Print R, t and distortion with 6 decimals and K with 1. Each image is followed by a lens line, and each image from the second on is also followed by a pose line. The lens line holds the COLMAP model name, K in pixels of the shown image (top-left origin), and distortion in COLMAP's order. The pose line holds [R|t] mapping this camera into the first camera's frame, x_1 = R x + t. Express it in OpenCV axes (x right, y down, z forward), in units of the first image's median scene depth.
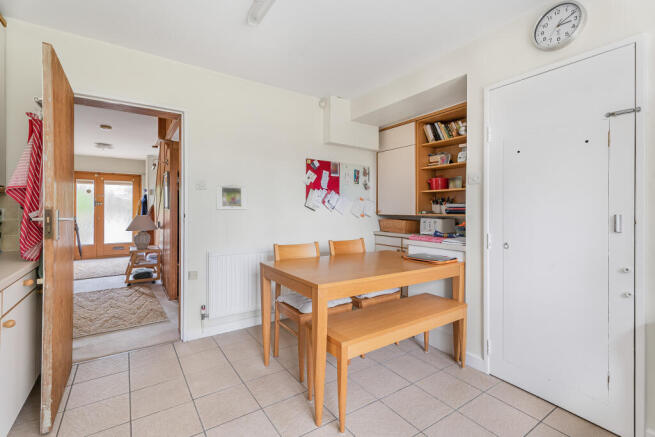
lens RADIAL K [[295.1, 0, 327.2], [0, 295.1, 212.8], [0, 0, 1]] dist [-0.000645, -0.000341]
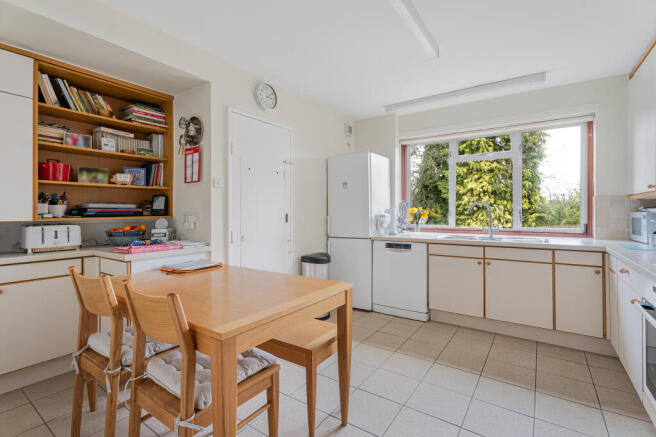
lens RADIAL K [[295.5, 0, 327.7], [0, 295.5, 212.8], [0, 0, 1]] dist [-0.000645, -0.000341]
pose [[-0.343597, -0.001107, 0.939117, -0.480890], [0.012777, 0.999901, 0.005853, -0.003893], [-0.939030, 0.014010, -0.343549, 0.714148]]
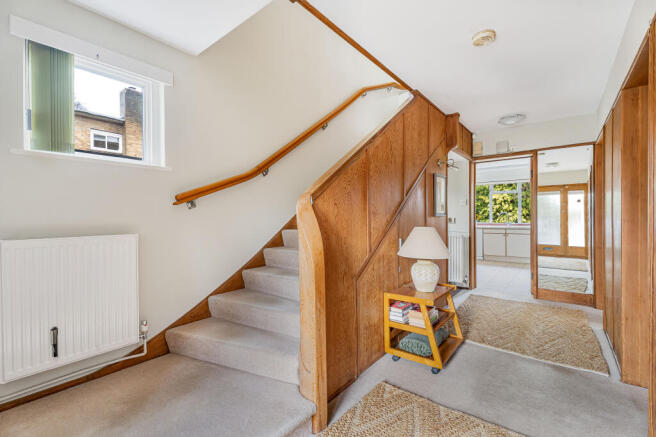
lens RADIAL K [[295.5, 0, 327.7], [0, 295.5, 212.8], [0, 0, 1]] dist [-0.000645, -0.000341]
pose [[-0.294567, 0.012462, 0.955549, -0.765877], [0.011040, 0.999893, -0.009637, -0.006420], [-0.955567, 0.007711, -0.294673, 1.033803]]
